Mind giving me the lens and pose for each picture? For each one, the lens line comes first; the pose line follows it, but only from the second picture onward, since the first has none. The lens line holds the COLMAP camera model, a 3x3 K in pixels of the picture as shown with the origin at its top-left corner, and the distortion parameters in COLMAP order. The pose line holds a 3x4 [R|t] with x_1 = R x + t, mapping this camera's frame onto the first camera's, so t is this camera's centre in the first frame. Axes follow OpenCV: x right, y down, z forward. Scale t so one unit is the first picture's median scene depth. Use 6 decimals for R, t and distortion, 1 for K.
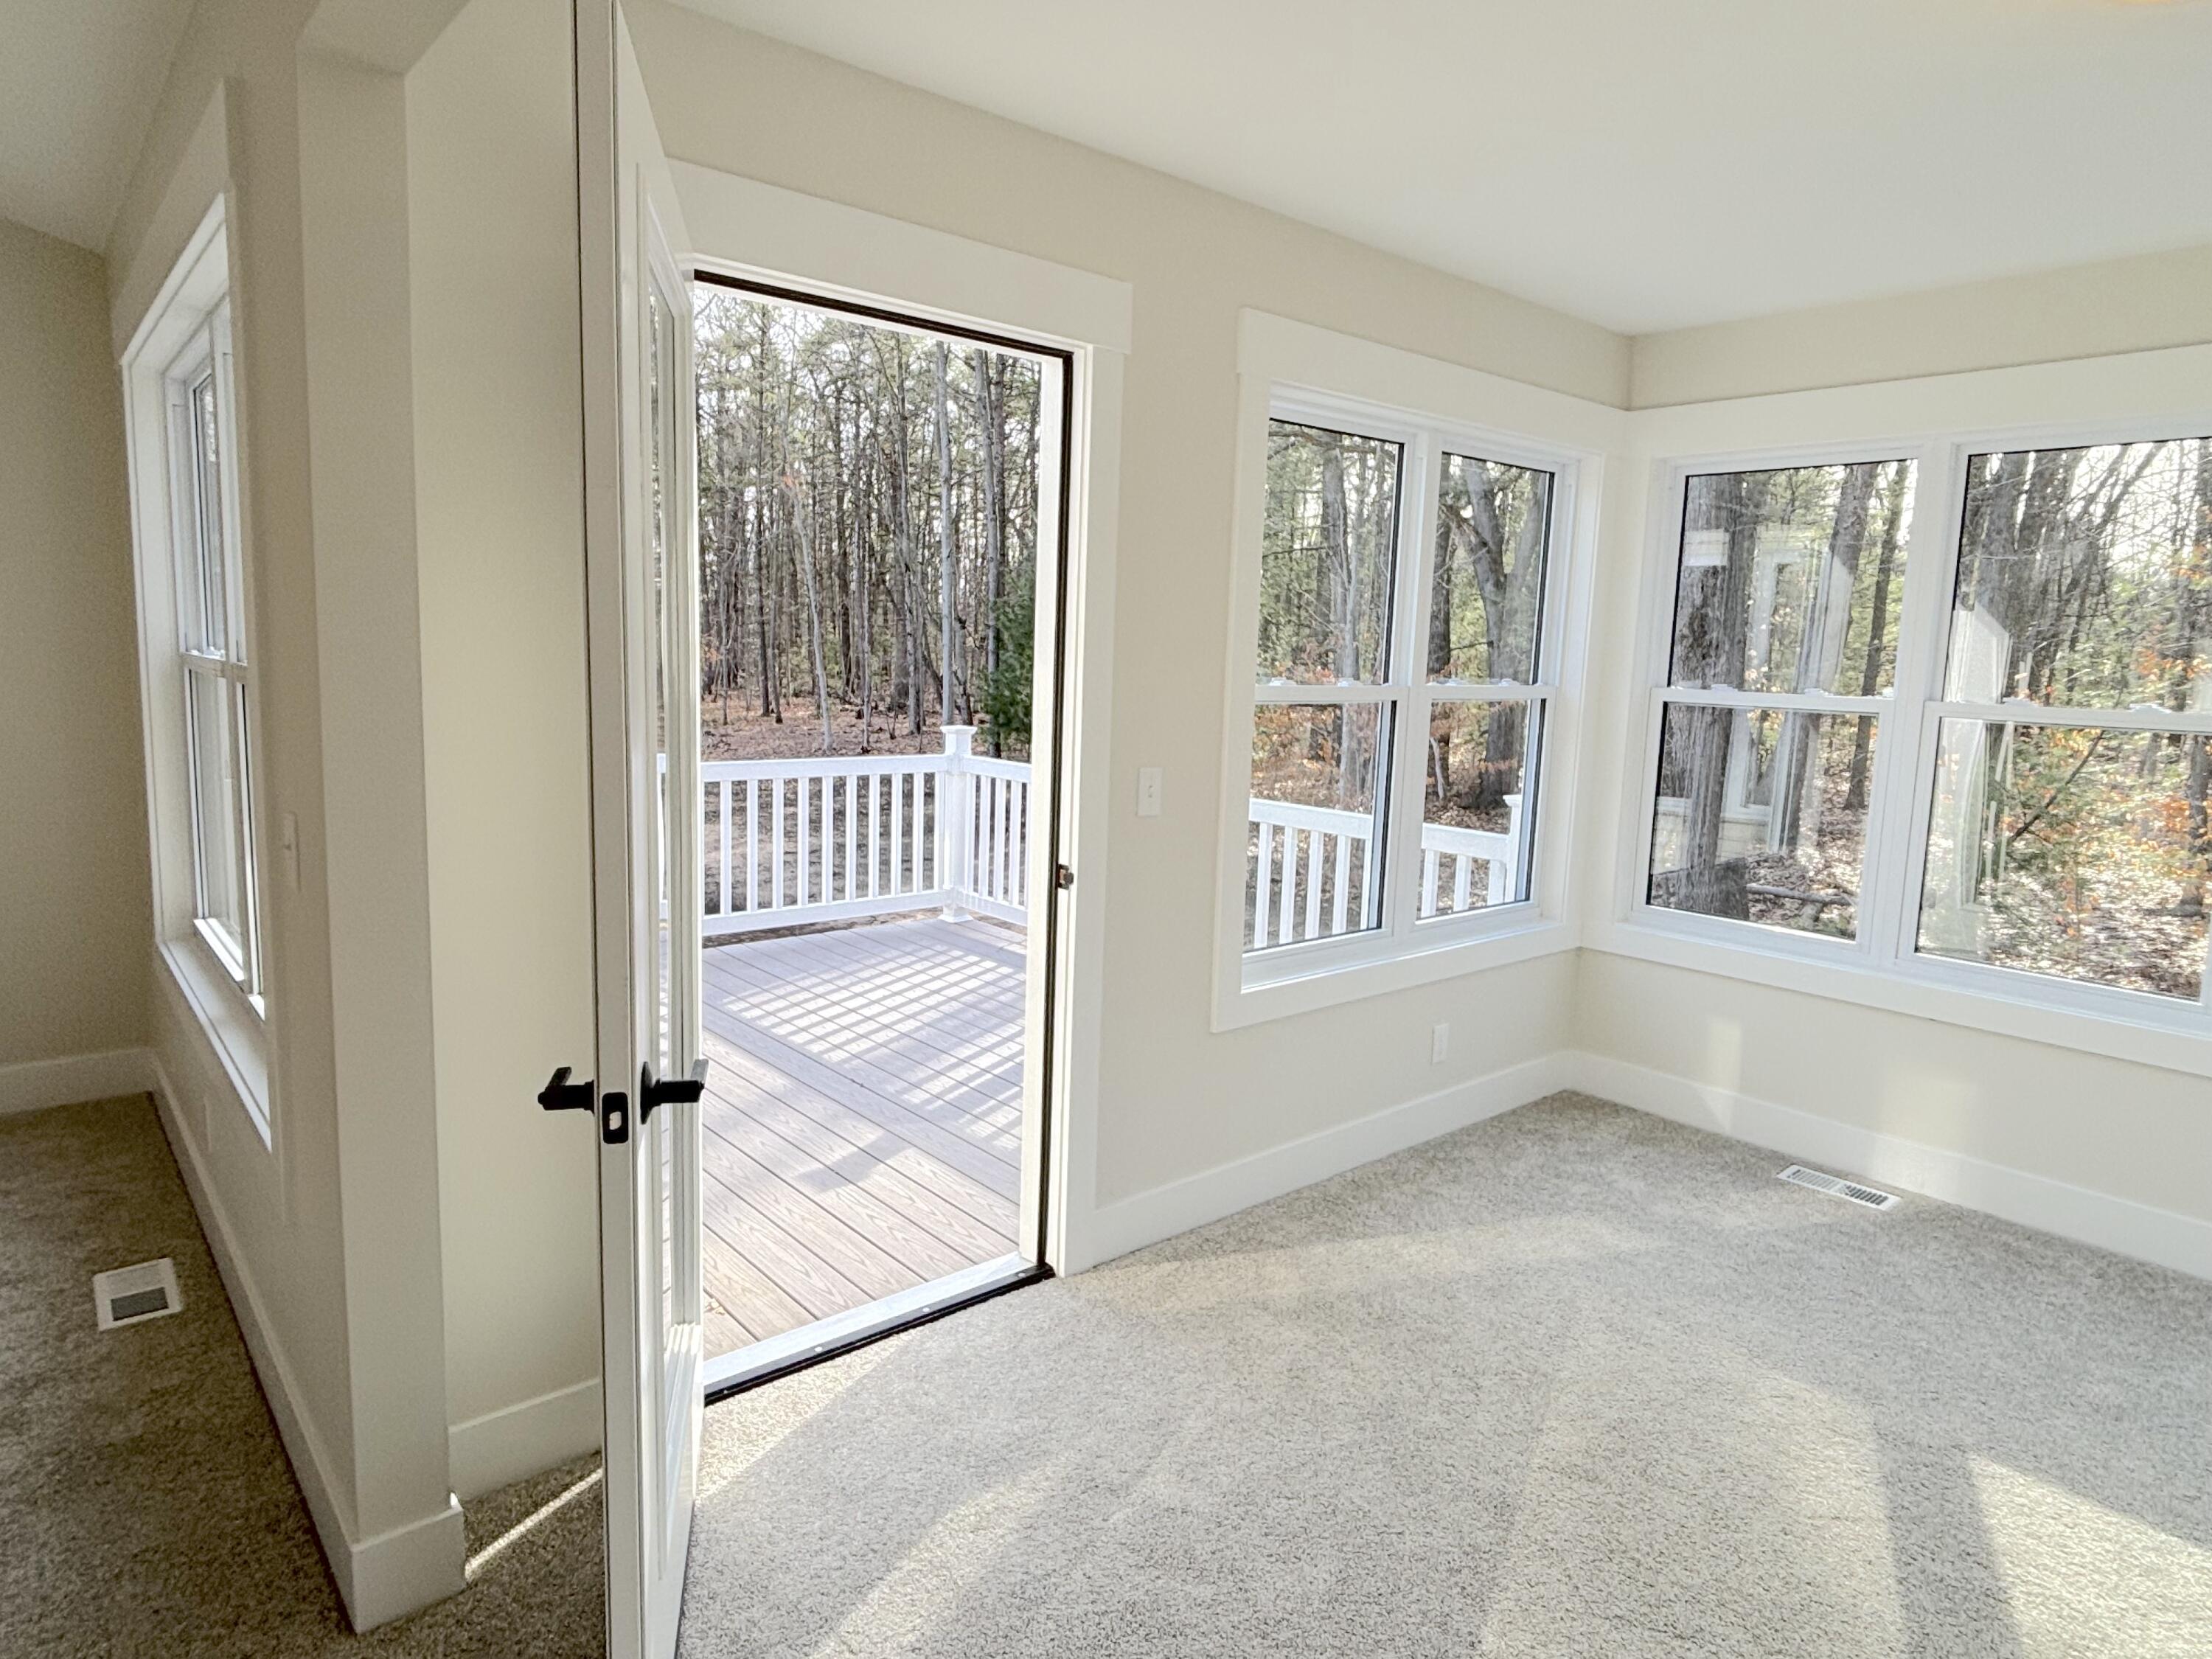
lens RADIAL K [[1306.7, 0, 1070.3], [0, 1306.7, 815.4], [0, 0, 1]] dist [-0.003158, -0.001990]
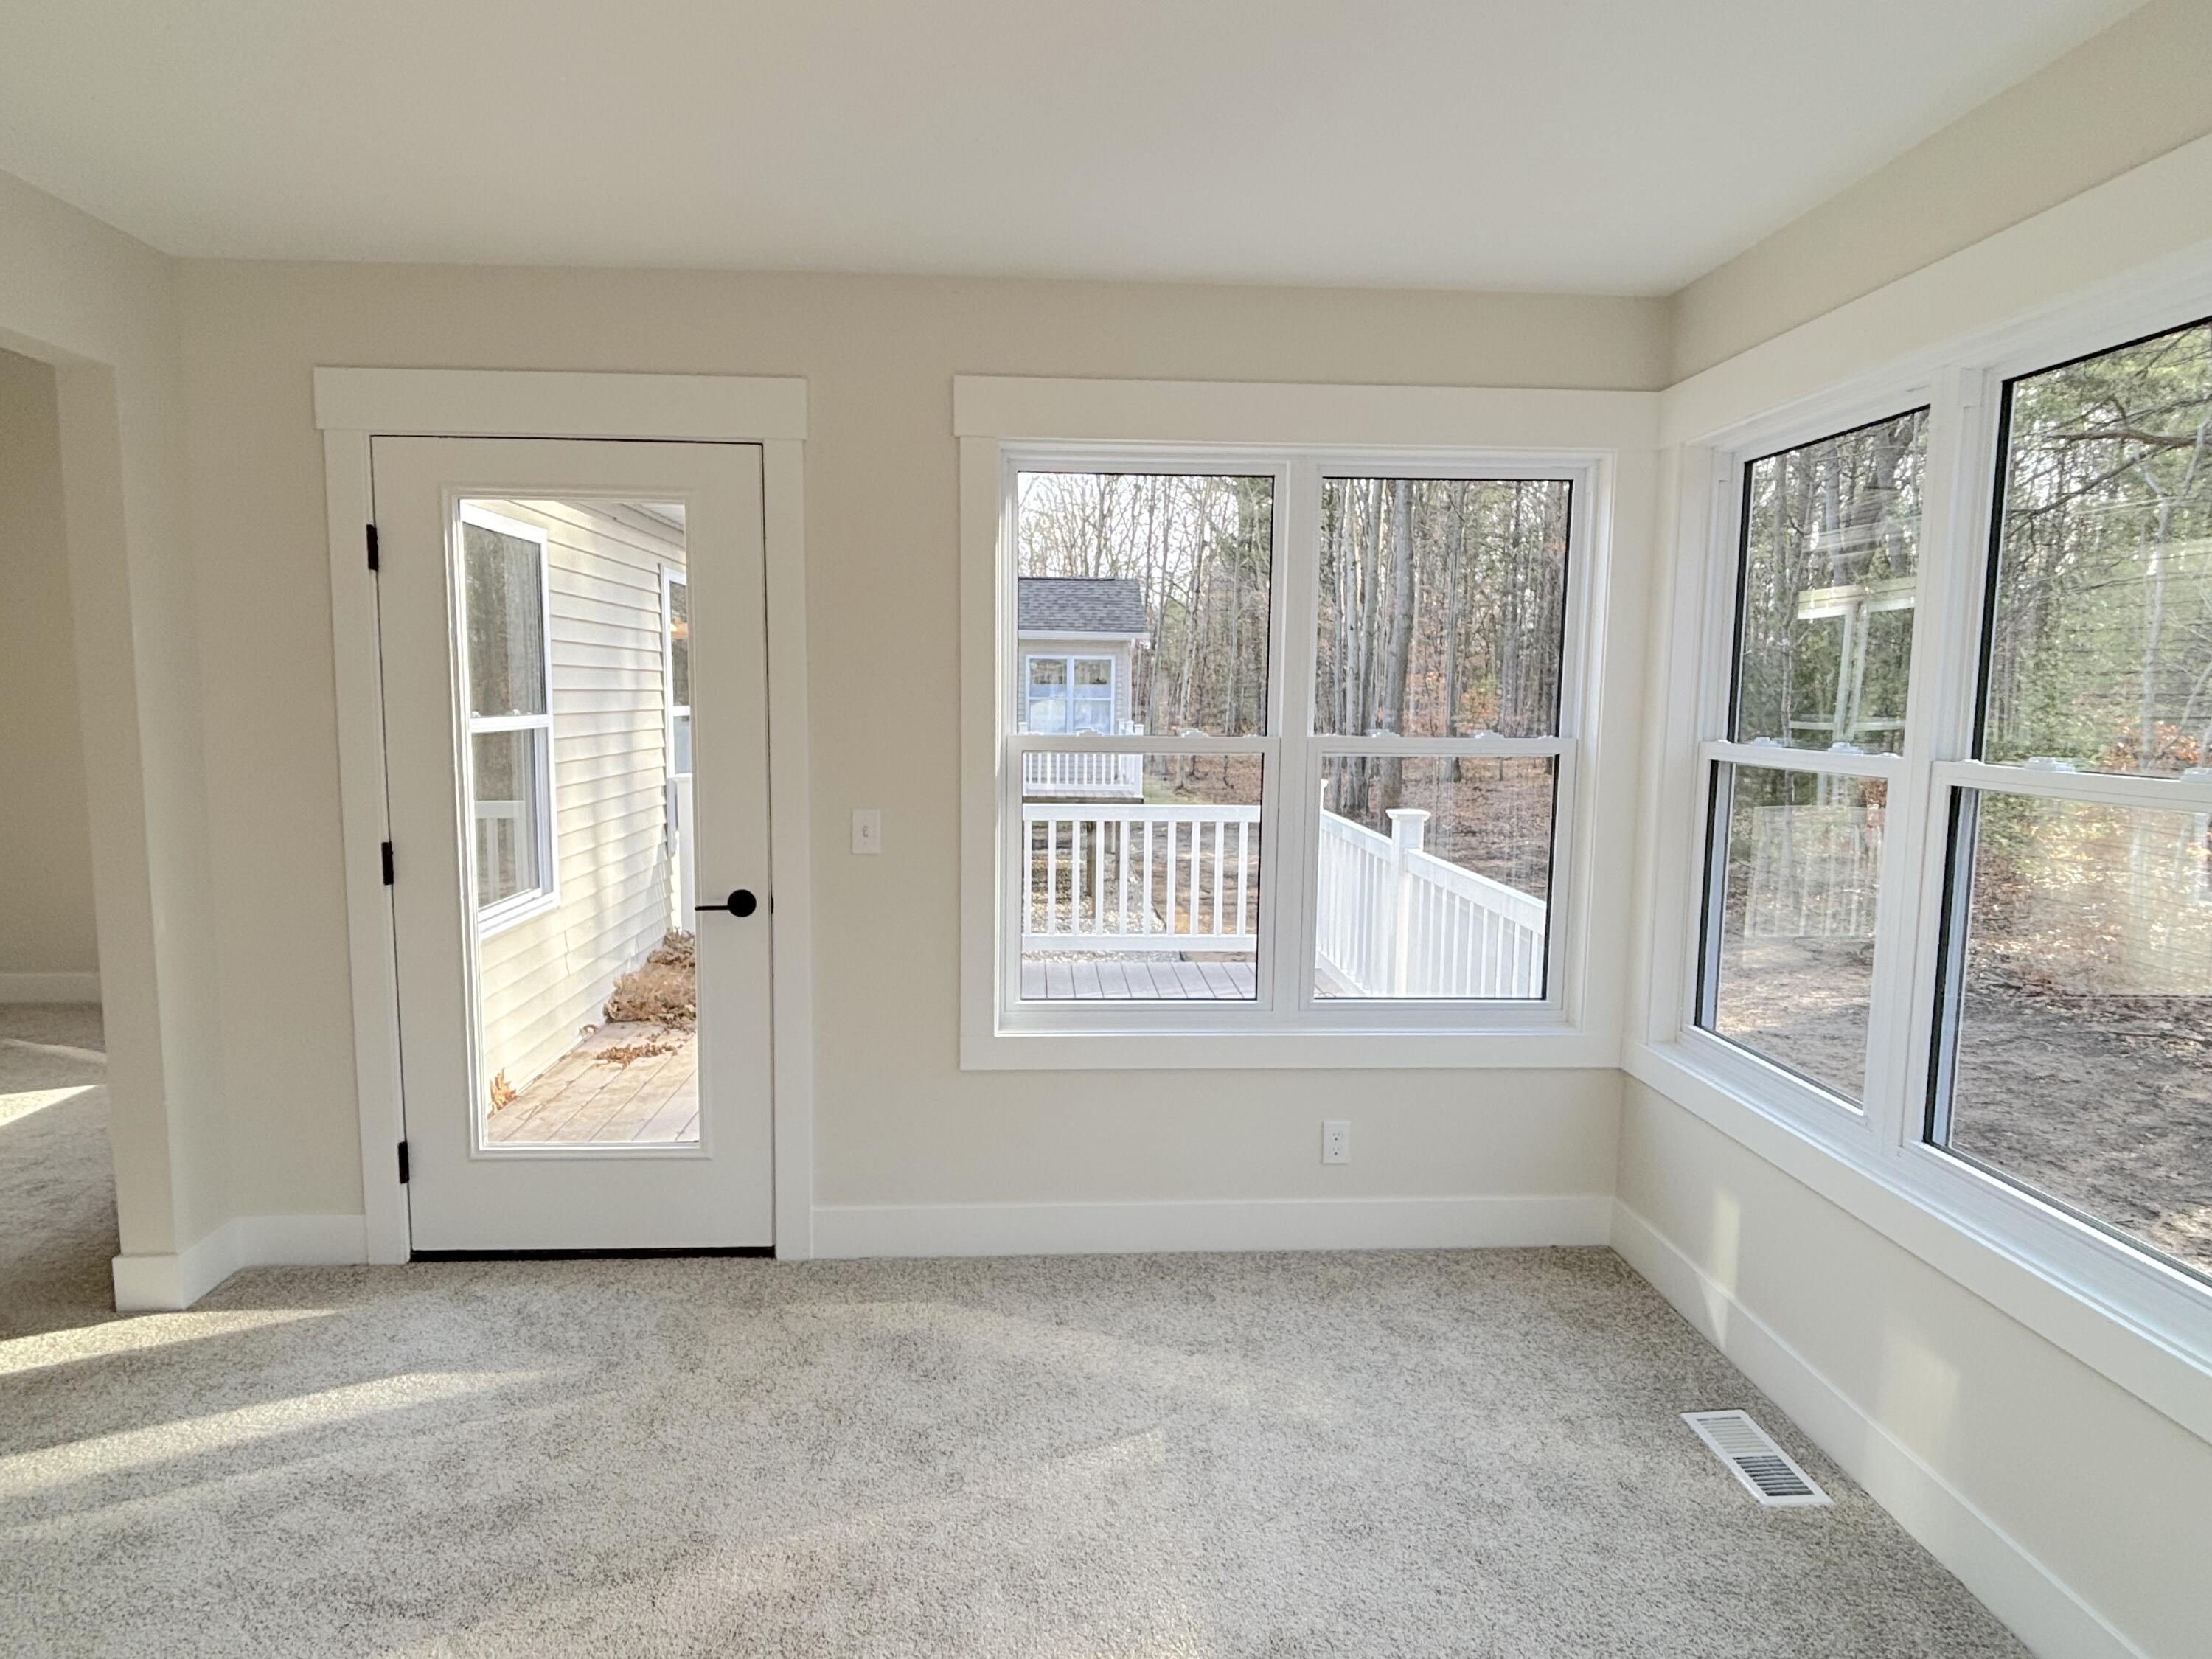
lens RADIAL K [[1208.7, 0, 1106.0], [0, 1208.7, 829.5], [0, 0, 1]] dist [-0.005721, -0.000946]
pose [[0.805786, 0.050209, -0.590075, 0.657019], [-0.065760, 0.997823, -0.004895, -0.023096], [0.588545, 0.042747, 0.807334, 0.249418]]
